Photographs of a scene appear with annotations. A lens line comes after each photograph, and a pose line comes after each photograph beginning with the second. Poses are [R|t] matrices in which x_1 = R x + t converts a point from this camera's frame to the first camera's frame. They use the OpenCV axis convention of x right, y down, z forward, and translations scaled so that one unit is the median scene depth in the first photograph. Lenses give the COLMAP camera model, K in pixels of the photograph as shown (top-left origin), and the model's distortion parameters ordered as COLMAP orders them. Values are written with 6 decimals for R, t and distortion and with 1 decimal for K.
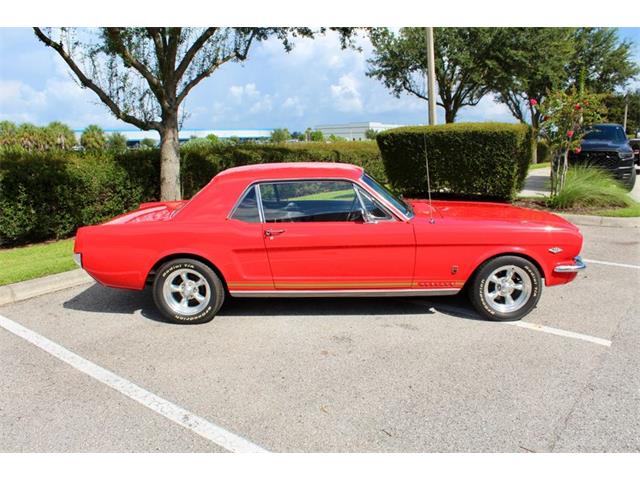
lens RADIAL K [[533.9, 0, 320.0], [0, 533.9, 240.0], [0, 0, 1]] dist [-0.172940, 0.157595]
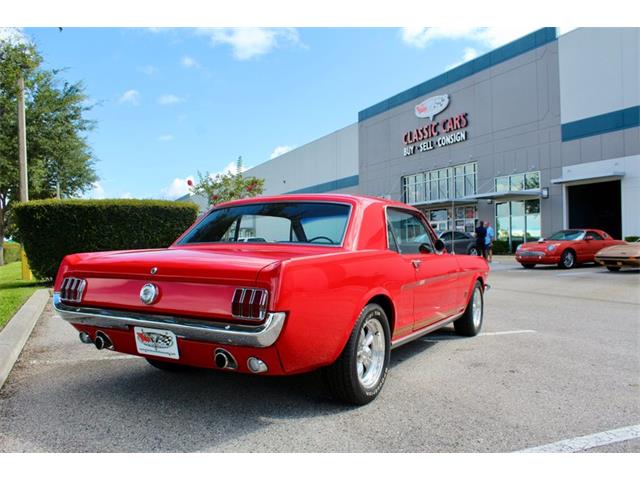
lens RADIAL K [[533.9, 0, 320.0], [0, 533.9, 240.0], [0, 0, 1]] dist [-0.172940, 0.157595]
pose [[0.479091, 0.026199, 0.877374, -0.369797], [0.158615, 0.980515, -0.115891, 0.009426], [-0.863315, 0.194687, 0.465600, 0.290344]]
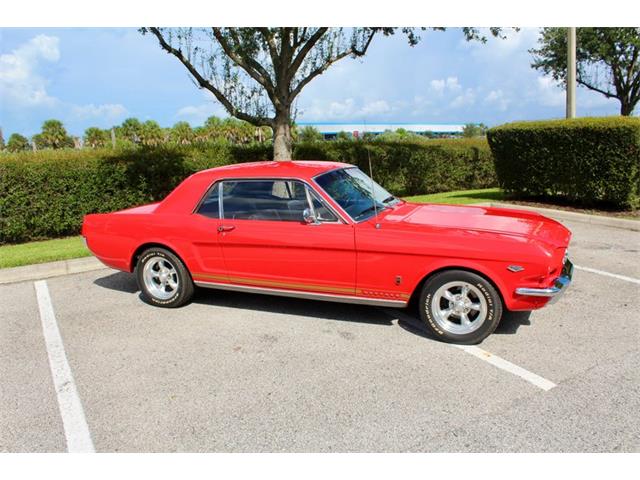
lens RADIAL K [[533.9, 0, 320.0], [0, 533.9, 240.0], [0, 0, 1]] dist [-0.172940, 0.157595]
pose [[0.934102, 0.064411, -0.351148, 0.180920], [-0.060682, 0.997923, 0.021626, -0.010238], [0.351811, 0.001107, 0.936070, 0.036253]]
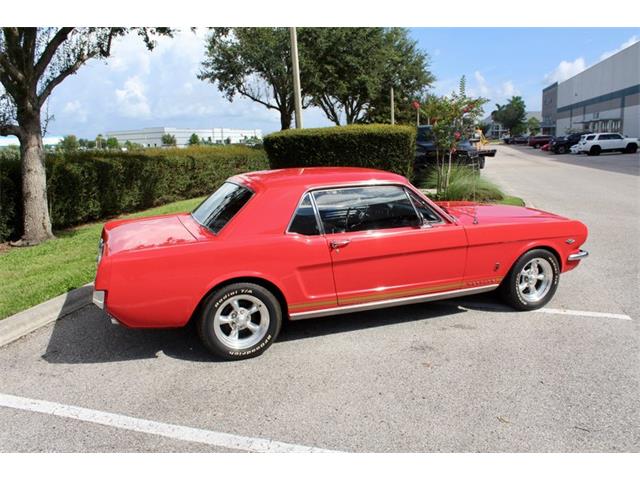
lens RADIAL K [[533.9, 0, 320.0], [0, 533.9, 240.0], [0, 0, 1]] dist [-0.172940, 0.157595]
pose [[0.927463, -0.073235, 0.366672, -0.180768], [0.075958, 0.997086, 0.007018, -0.012152], [-0.366118, 0.021343, 0.930324, 0.064841]]
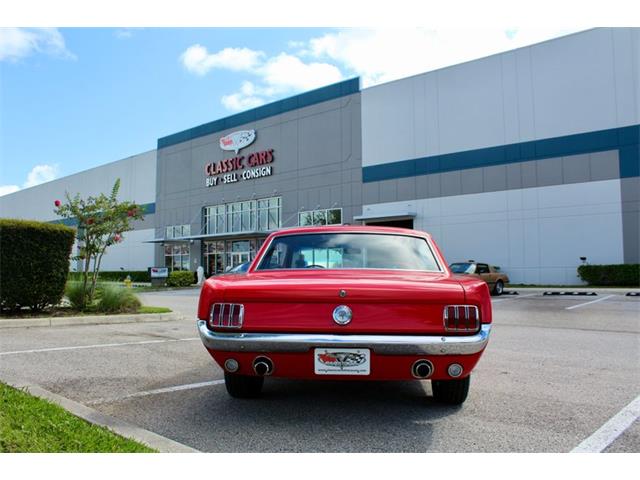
lens RADIAL K [[533.9, 0, 320.0], [0, 533.9, 240.0], [0, 0, 1]] dist [-0.172940, 0.157595]
pose [[0.073063, 0.086459, 0.993573, -0.457366], [0.184485, 0.977871, -0.098659, -0.019647], [-0.980116, 0.190508, 0.055496, 0.468782]]
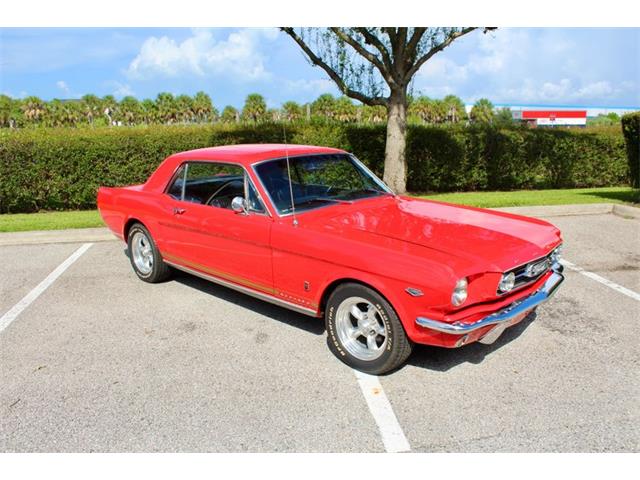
lens RADIAL K [[533.9, 0, 320.0], [0, 533.9, 240.0], [0, 0, 1]] dist [-0.172940, 0.157595]
pose [[0.739559, 0.165830, -0.652345, 0.318478], [-0.135260, 0.986020, 0.097309, -0.038287], [0.659362, 0.016270, 0.751650, 0.162844]]
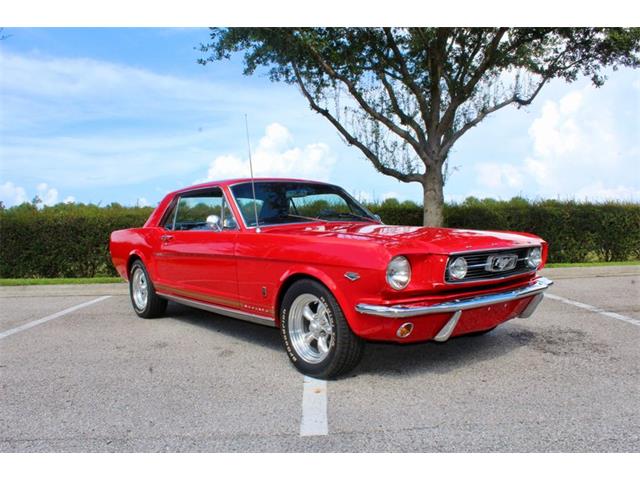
lens RADIAL K [[533.9, 0, 320.0], [0, 533.9, 240.0], [0, 0, 1]] dist [-0.172940, 0.157595]
pose [[0.646445, 0.024443, -0.762569, 0.366687], [-0.136211, 0.987127, -0.083829, 0.014259], [0.750704, 0.158061, 0.641452, 0.220371]]
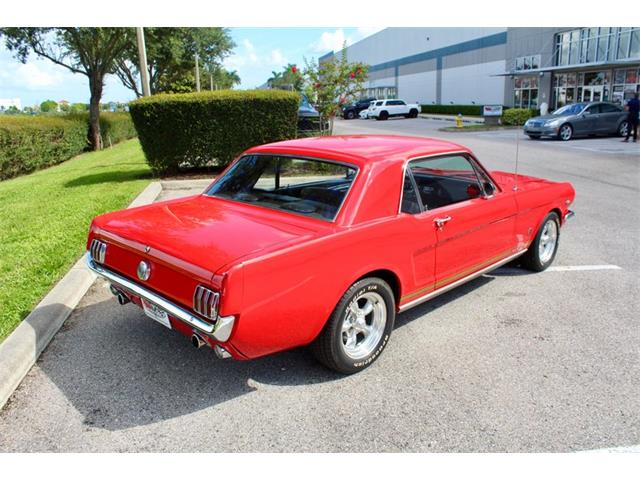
lens RADIAL K [[533.9, 0, 320.0], [0, 533.9, 240.0], [0, 0, 1]] dist [-0.172940, 0.157595]
pose [[0.699099, -0.171639, 0.694119, -0.313633], [0.133862, 0.985015, 0.108748, -0.039879], [-0.702383, 0.016890, 0.711599, 0.222057]]
